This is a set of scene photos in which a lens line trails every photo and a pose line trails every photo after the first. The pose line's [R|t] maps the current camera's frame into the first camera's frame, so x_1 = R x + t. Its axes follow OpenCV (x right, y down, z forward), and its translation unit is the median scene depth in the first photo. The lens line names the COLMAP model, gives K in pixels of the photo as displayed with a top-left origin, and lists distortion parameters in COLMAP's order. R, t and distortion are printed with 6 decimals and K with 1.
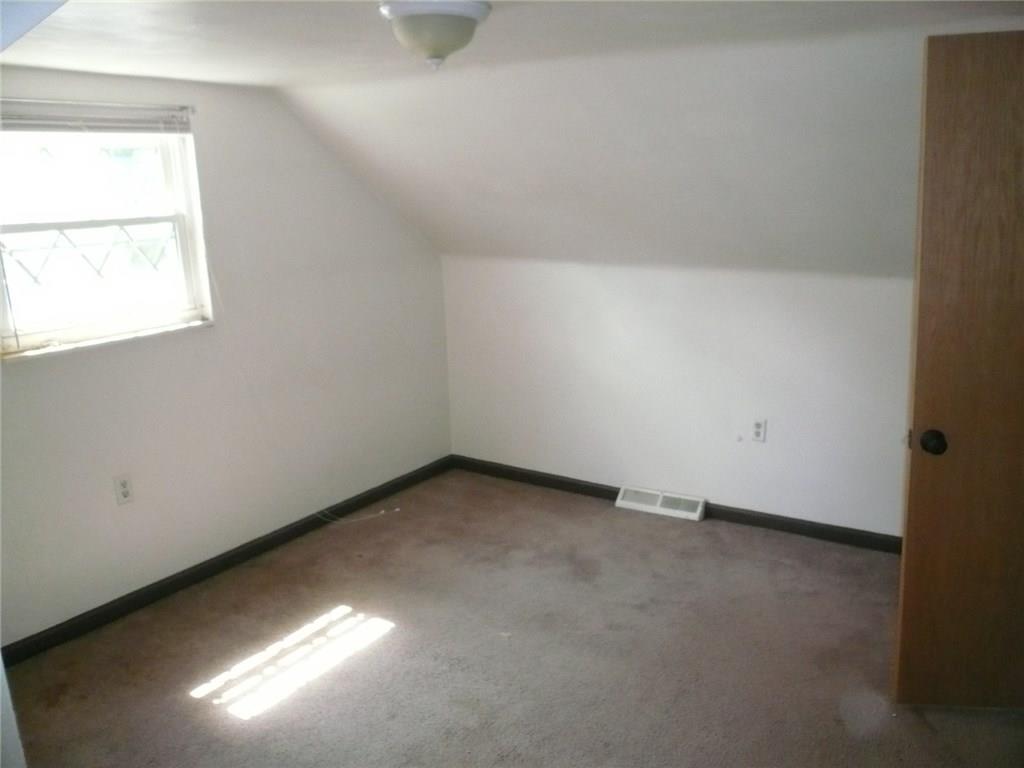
lens RADIAL K [[861.3, 0, 528.4], [0, 861.3, 379.0], [0, 0, 1]] dist [-0.101419, 0.079653]
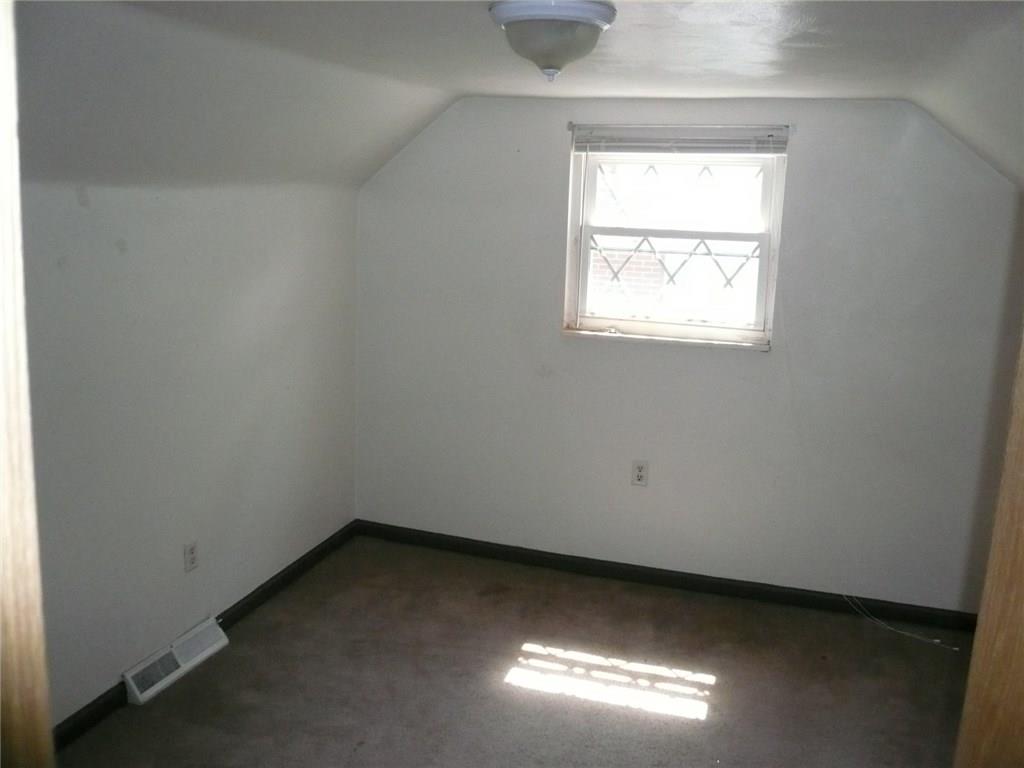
lens RADIAL K [[861.3, 0, 528.4], [0, 861.3, 379.0], [0, 0, 1]] dist [-0.101419, 0.079653]
pose [[0.263119, 0.230057, -0.936932, 0.518213], [-0.248979, 0.954447, 0.164437, -0.137777], [0.932083, 0.190010, 0.308413, 0.501182]]
